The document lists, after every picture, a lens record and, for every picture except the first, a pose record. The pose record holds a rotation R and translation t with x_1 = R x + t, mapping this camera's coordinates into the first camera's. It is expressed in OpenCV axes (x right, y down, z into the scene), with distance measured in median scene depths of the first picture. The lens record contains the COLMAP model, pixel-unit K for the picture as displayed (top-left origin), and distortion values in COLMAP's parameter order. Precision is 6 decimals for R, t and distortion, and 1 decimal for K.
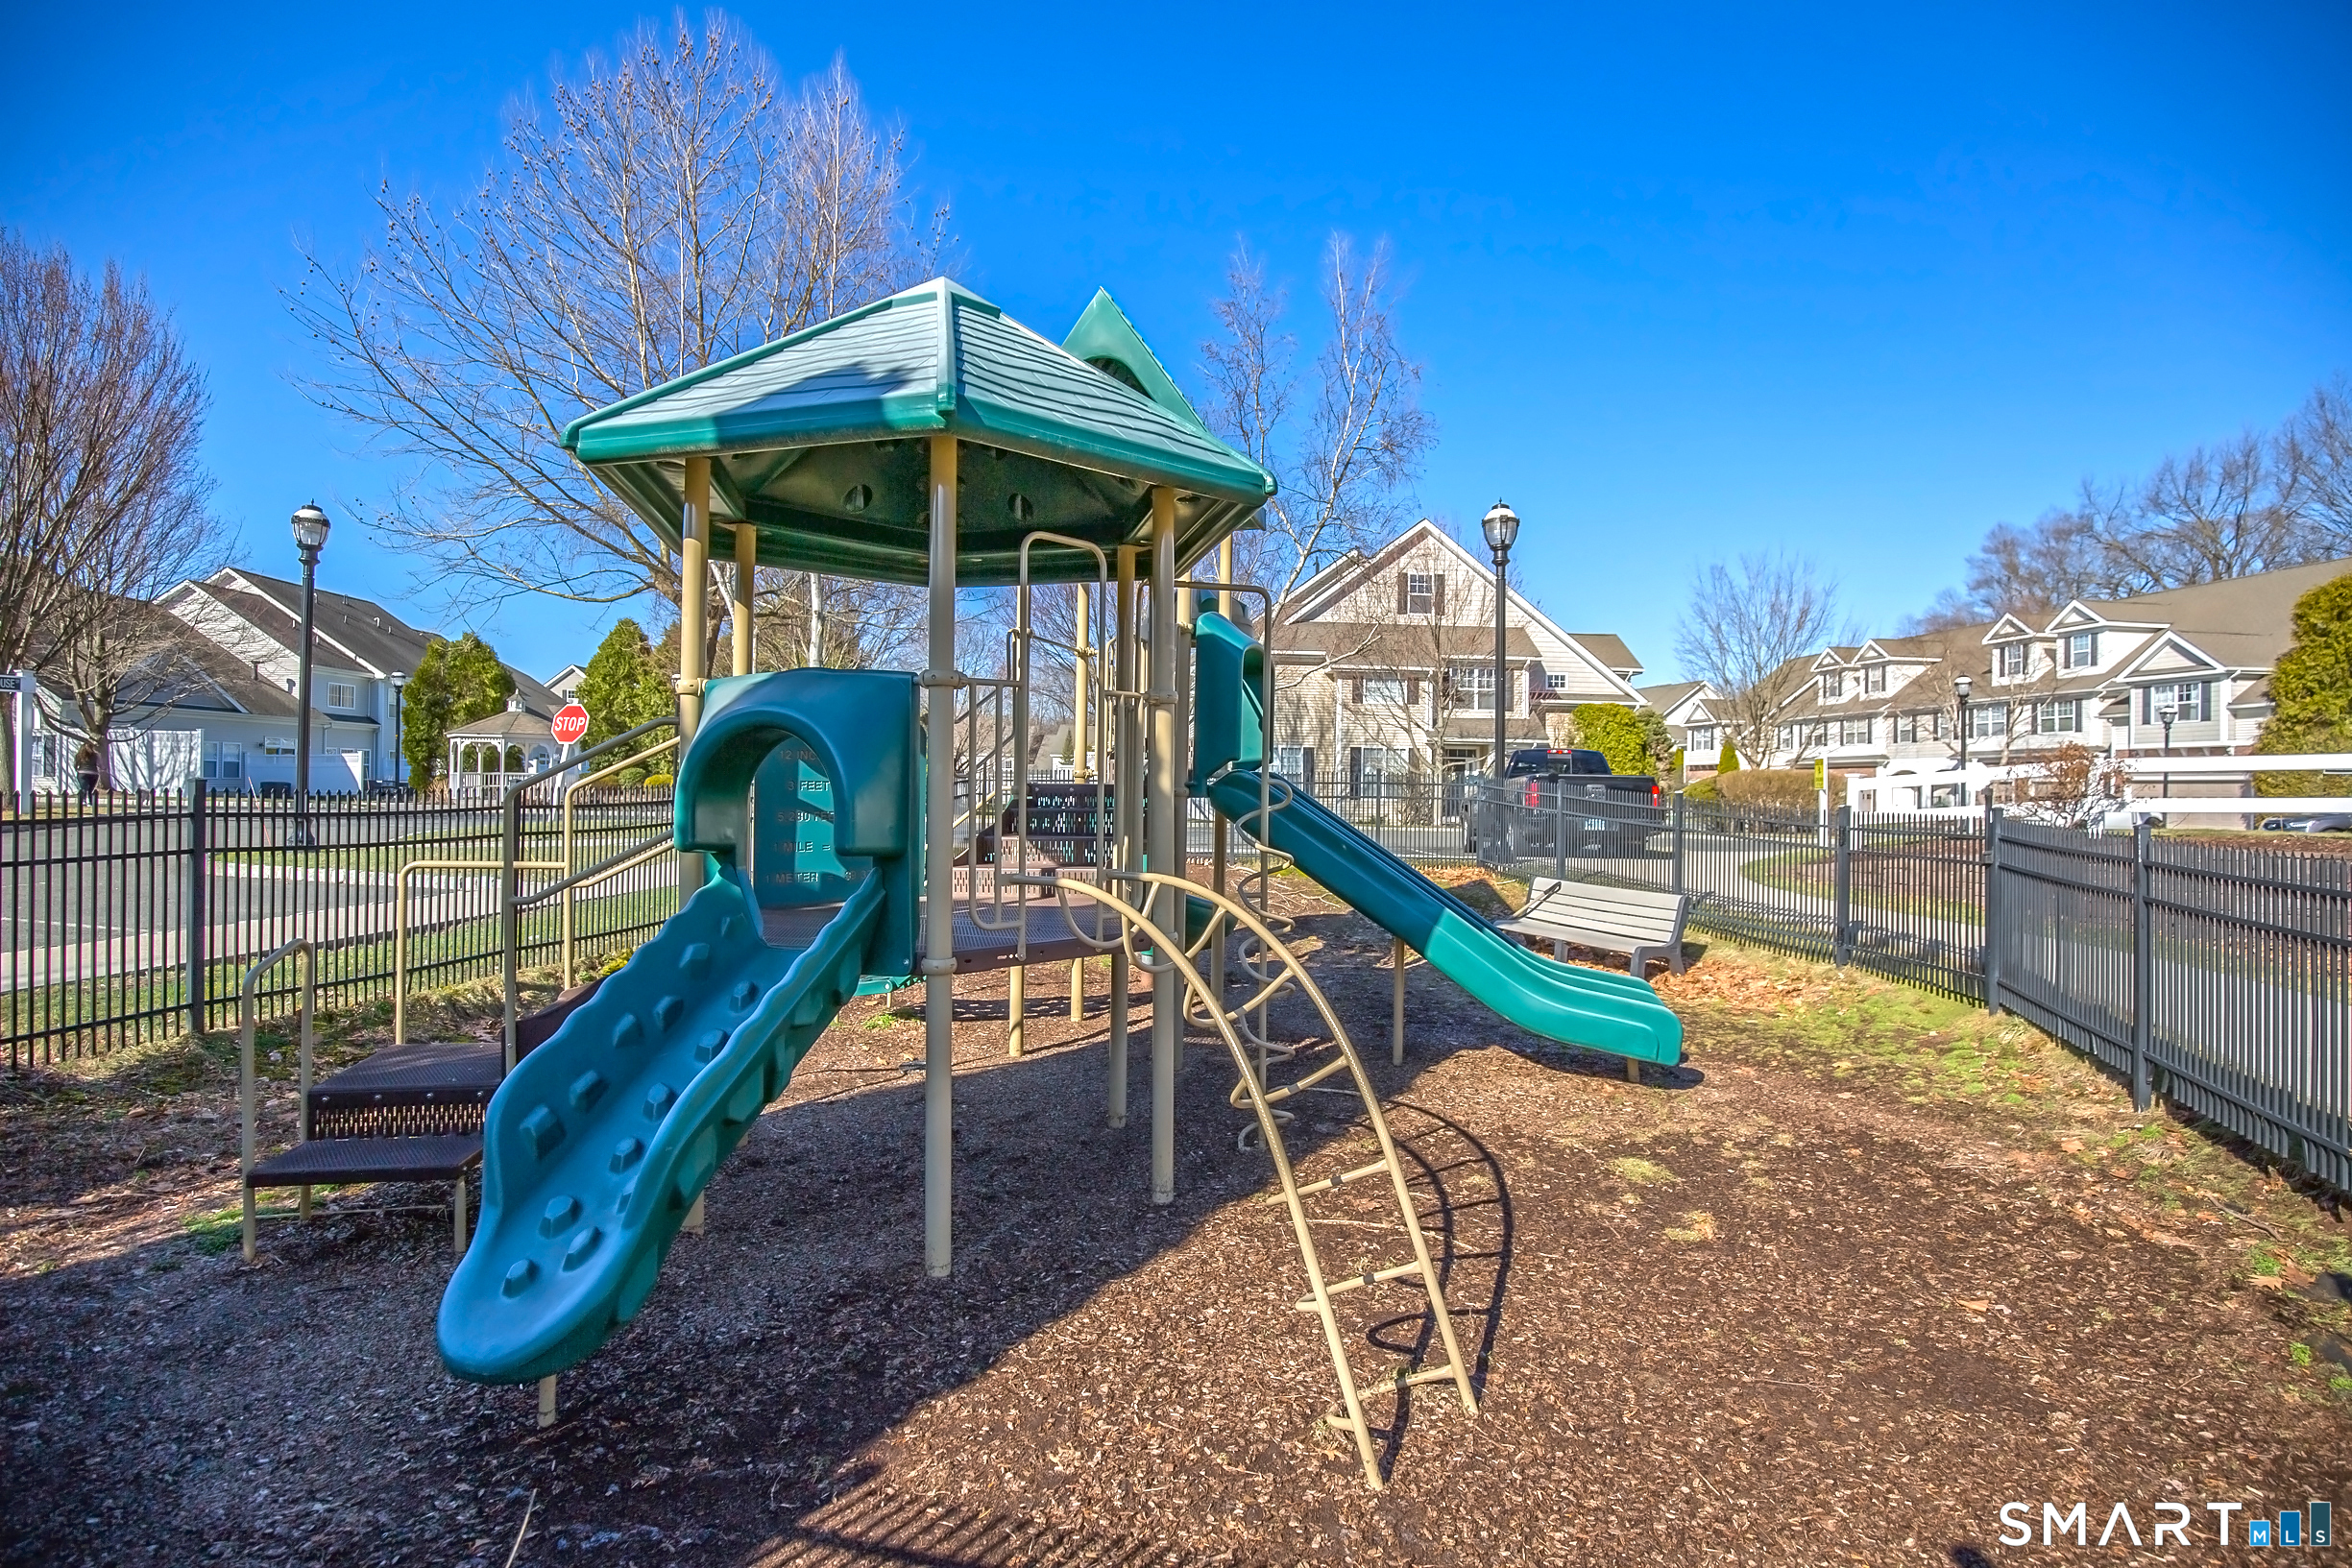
lens RADIAL K [[1111.1, 0, 1176.0], [0, 1111.1, 784.0], [0, 0, 1]] dist [-0.027269, 0.000171]
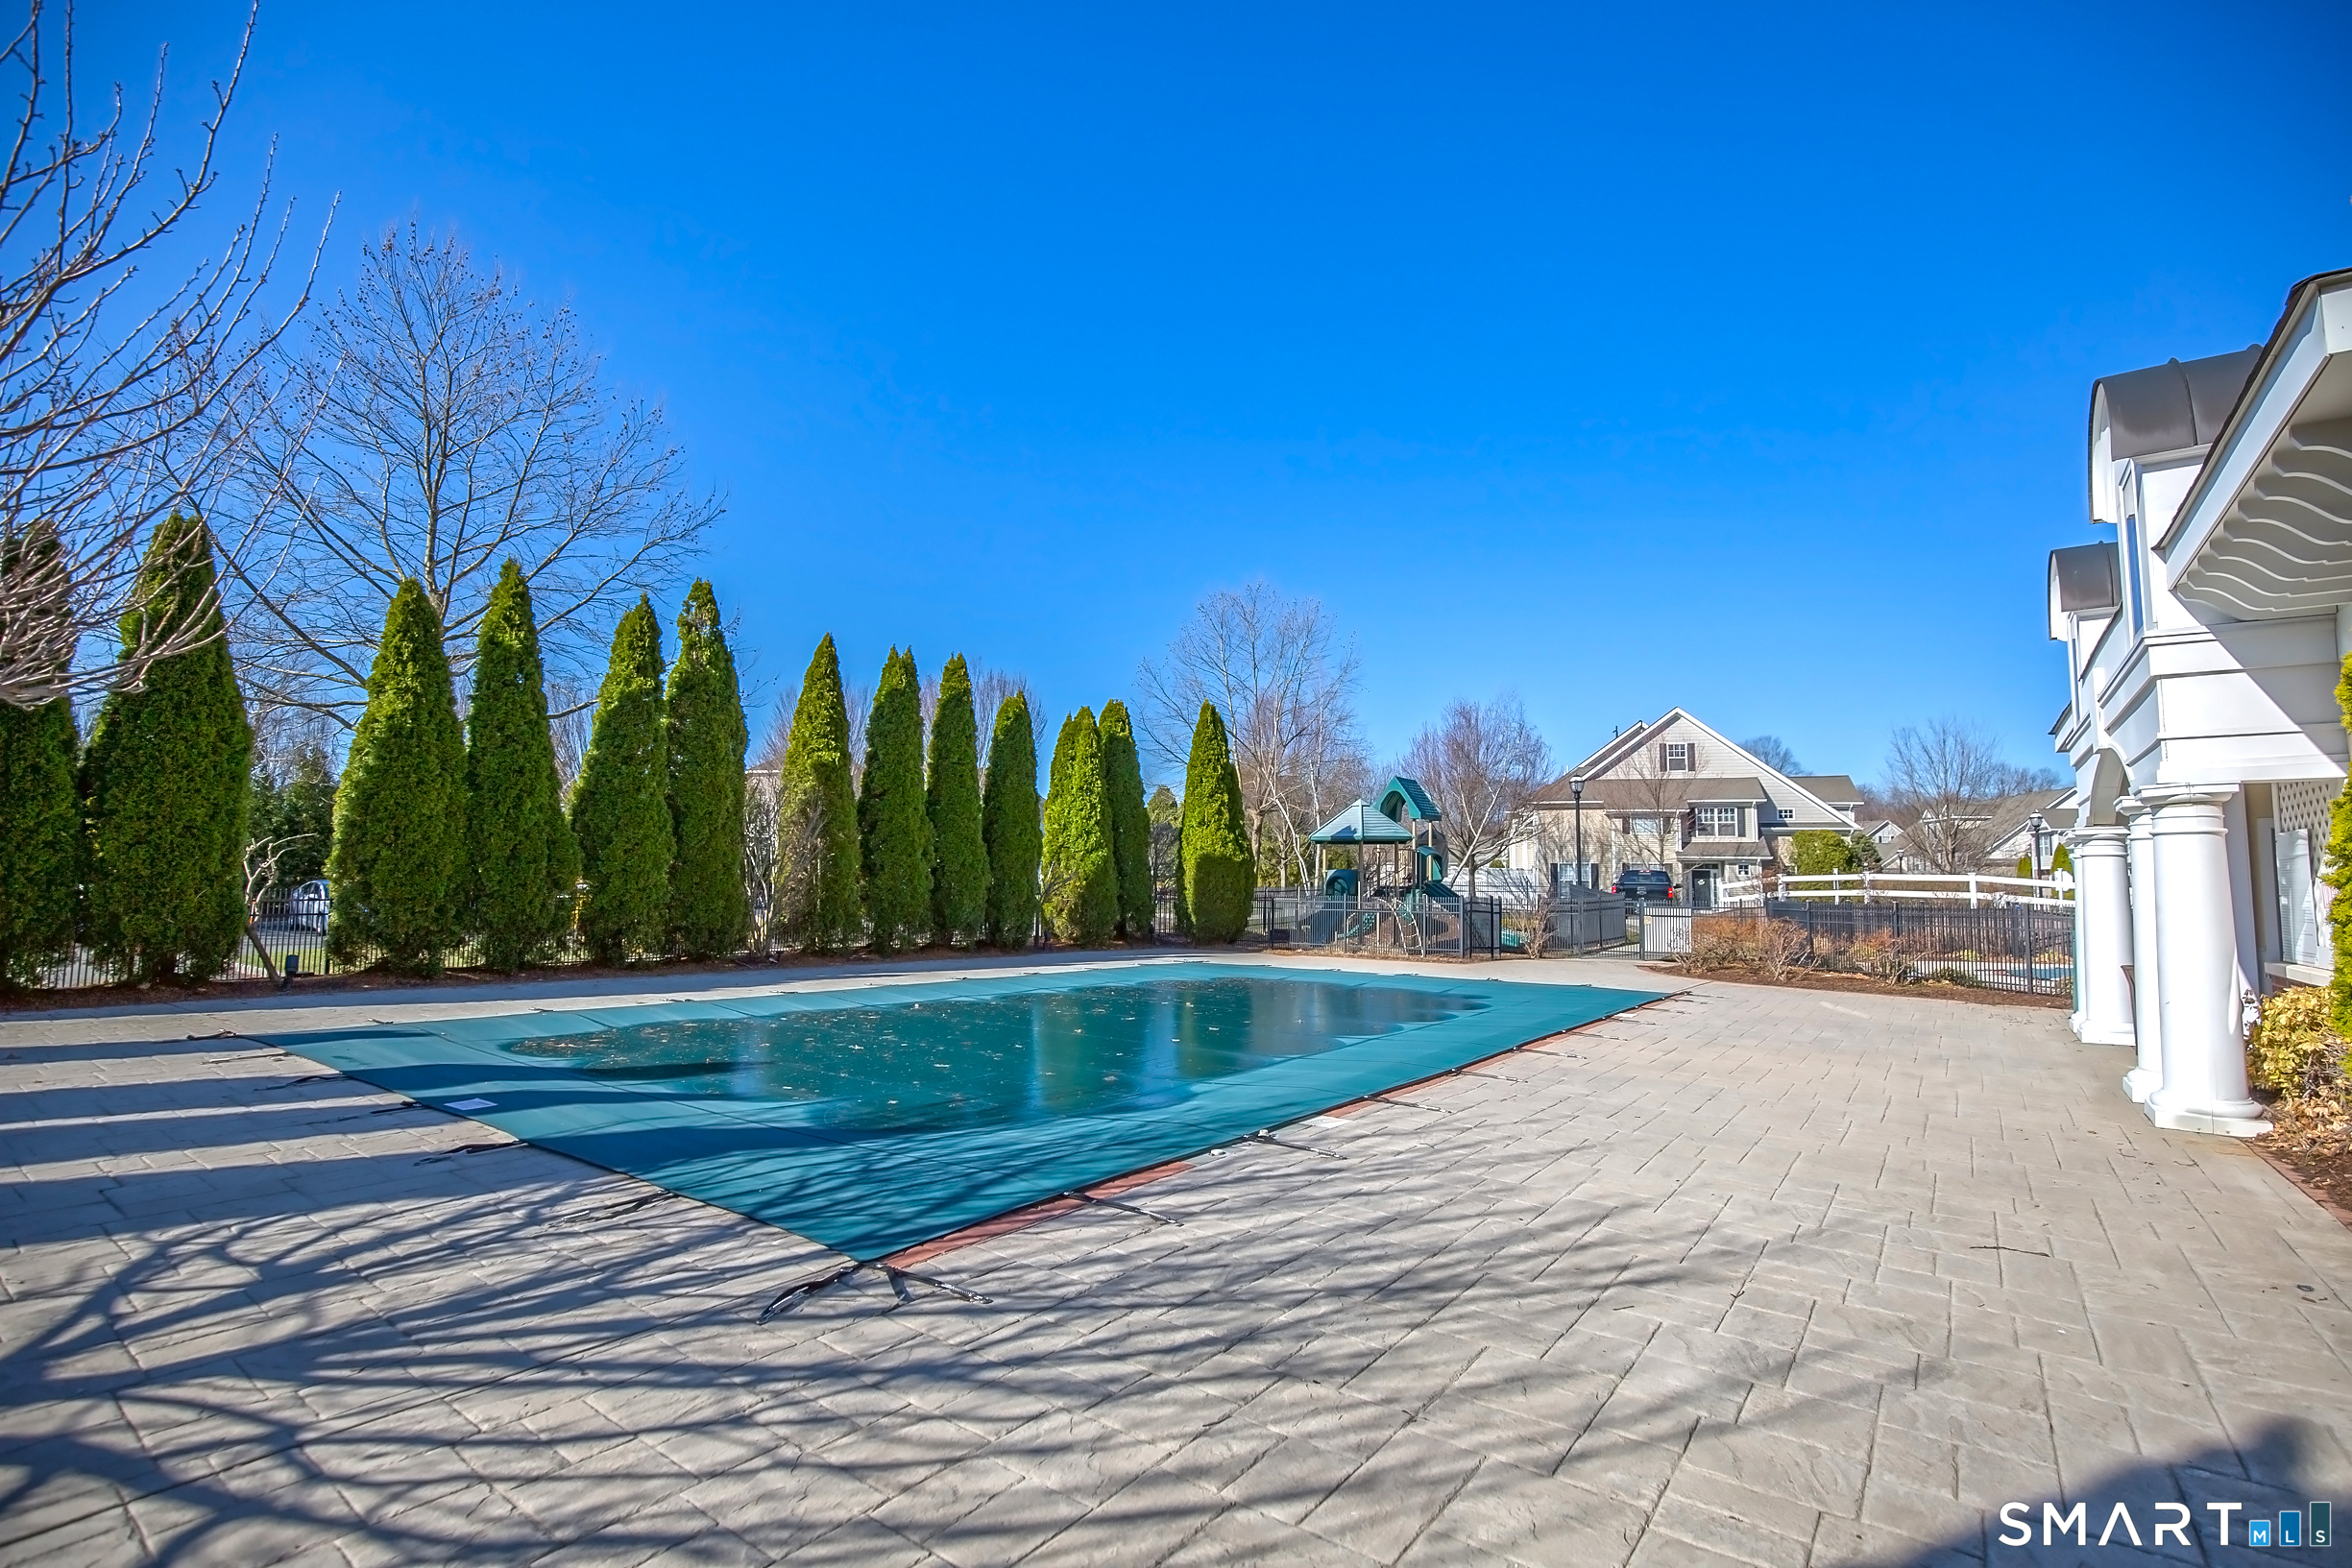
lens RADIAL K [[1111.1, 0, 1176.0], [0, 1111.1, 784.0], [0, 0, 1]] dist [-0.027269, 0.000171]
pose [[0.934644, -0.033473, -0.354007, 0.119068], [-0.000265, 0.995493, -0.094830, 0.002490], [0.355586, 0.088727, 0.930423, -0.597530]]
